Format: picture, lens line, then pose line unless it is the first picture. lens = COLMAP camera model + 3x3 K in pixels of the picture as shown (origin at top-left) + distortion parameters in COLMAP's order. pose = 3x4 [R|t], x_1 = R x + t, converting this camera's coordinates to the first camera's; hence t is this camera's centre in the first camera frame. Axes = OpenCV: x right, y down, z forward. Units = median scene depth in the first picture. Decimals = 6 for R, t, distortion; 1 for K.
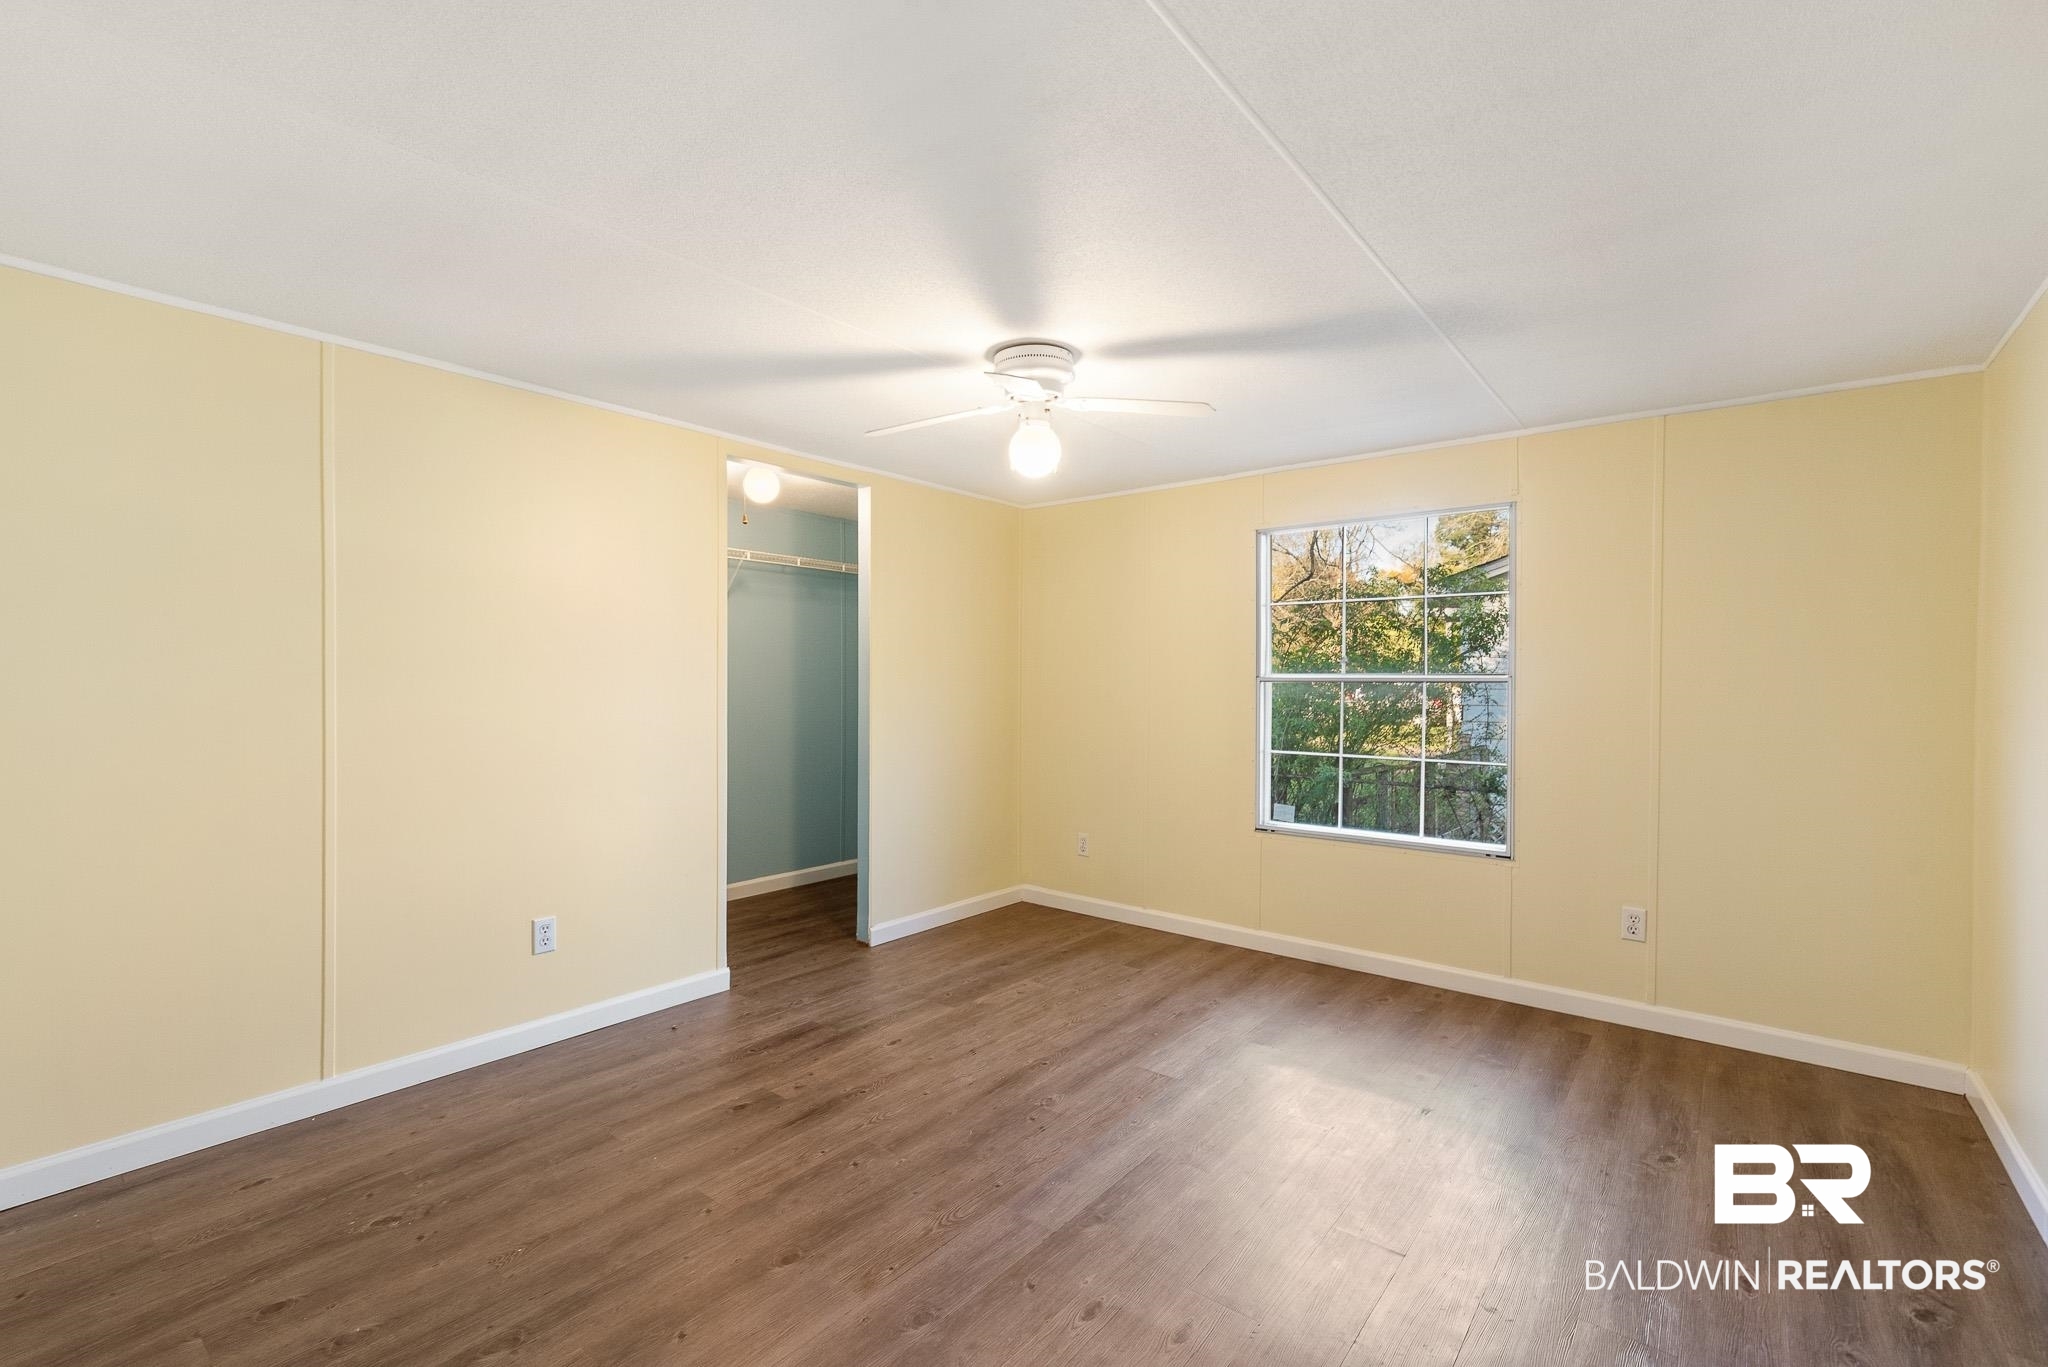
lens RADIAL K [[896.9, 0, 1024.6], [0, 896.9, 681.1], [0, 0, 1]] dist [0.001968, -0.000732]
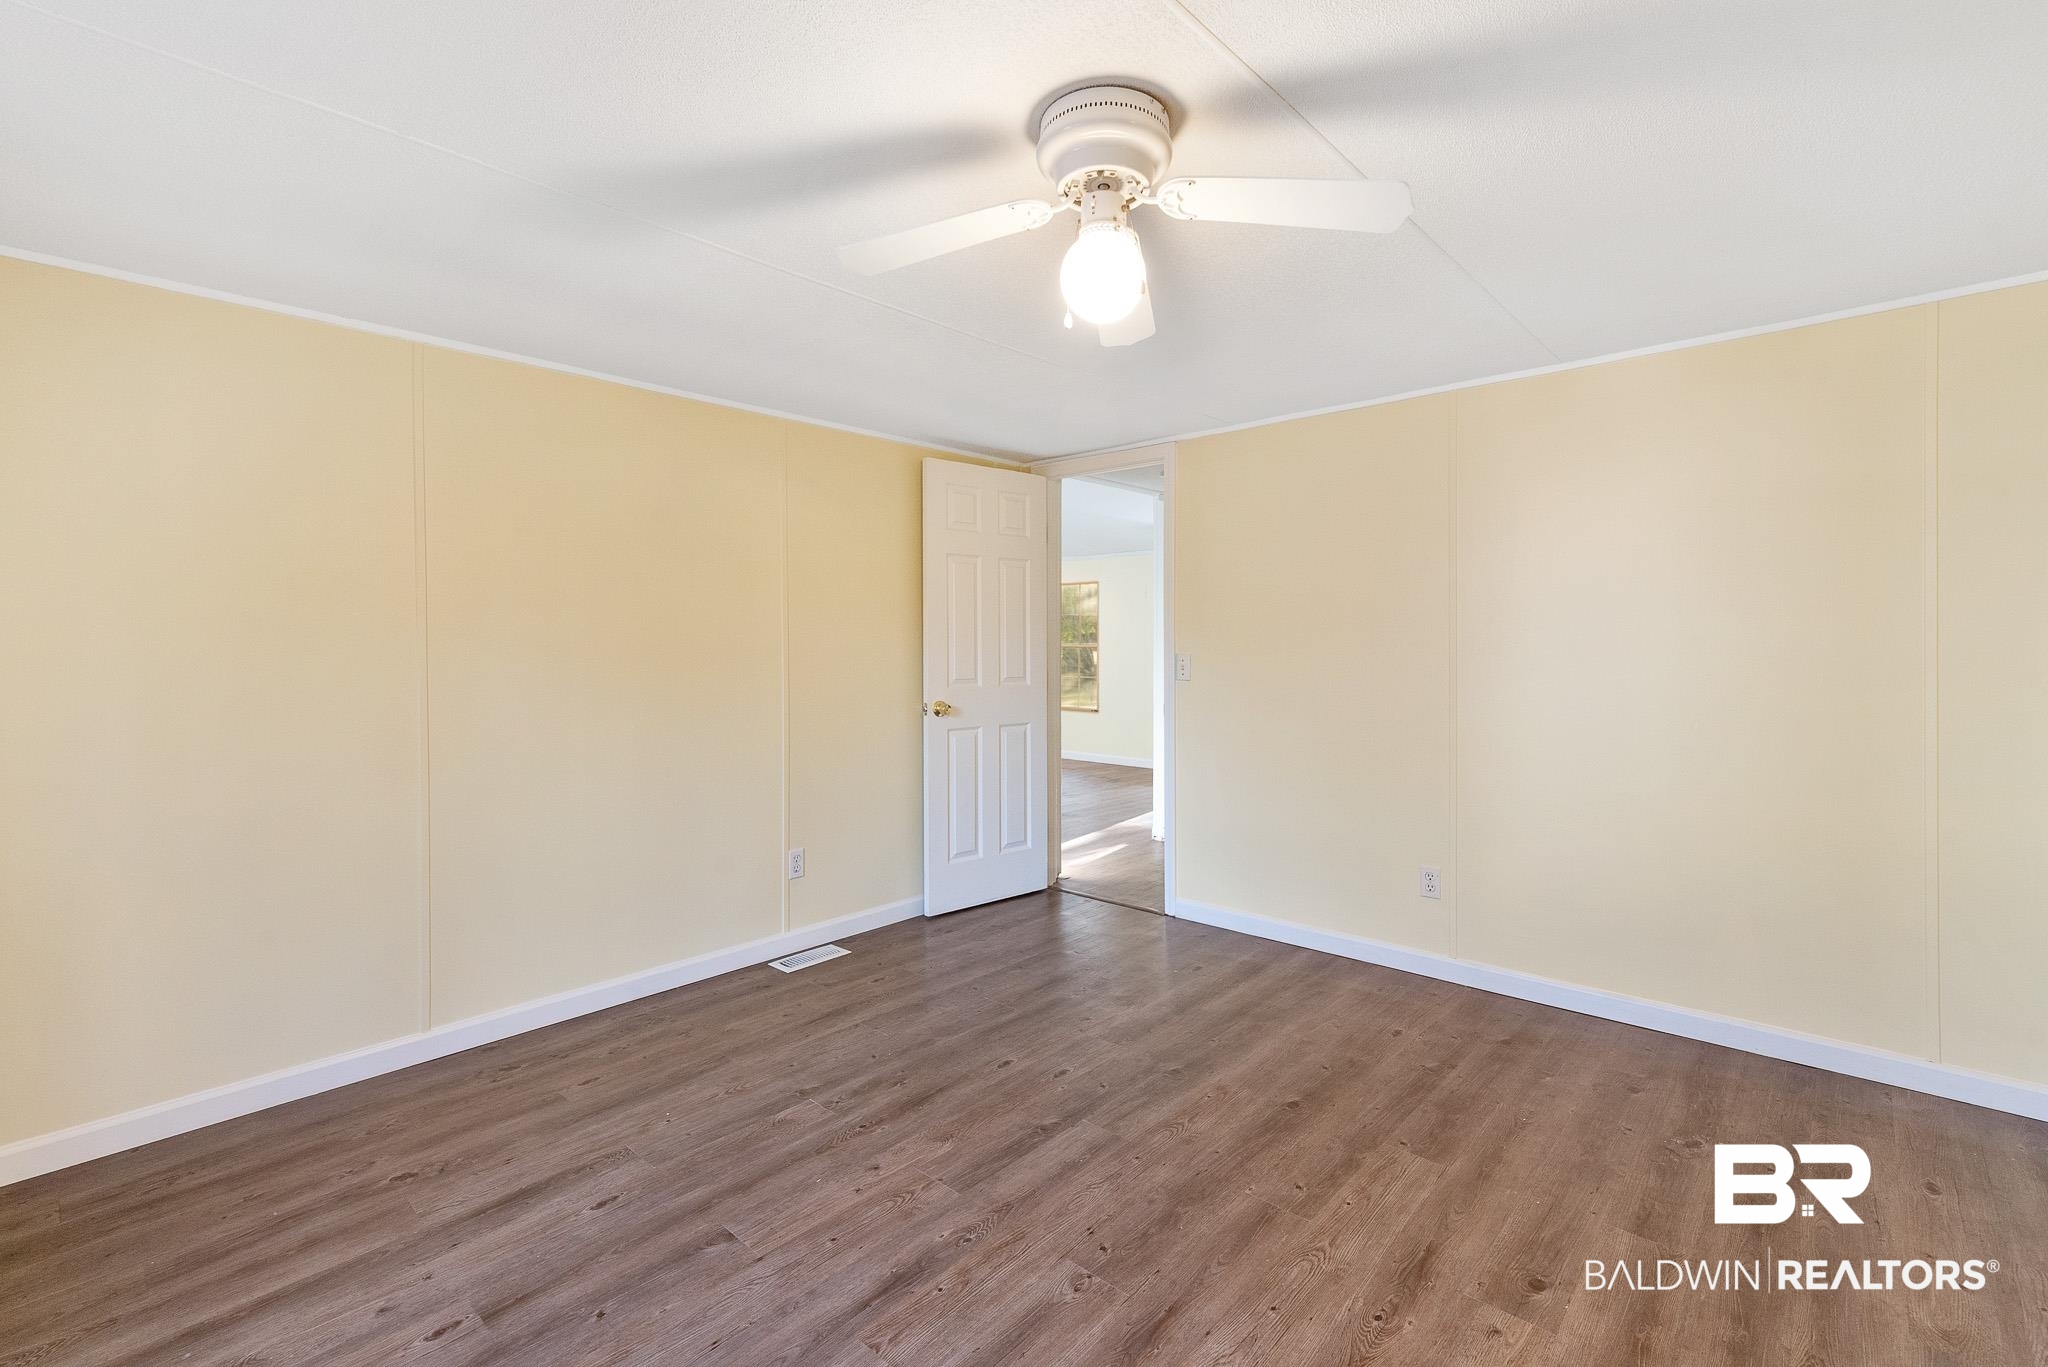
lens RADIAL K [[896.9, 0, 1023.6], [0, 896.9, 677.0], [0, 0, 1]] dist [0.001968, -0.000732]
pose [[-0.997532, -0.001471, 0.070201, 0.027073], [0.001339, 0.999200, 0.039960, -0.013453], [-0.070204, 0.039955, -0.996732, 1.993350]]
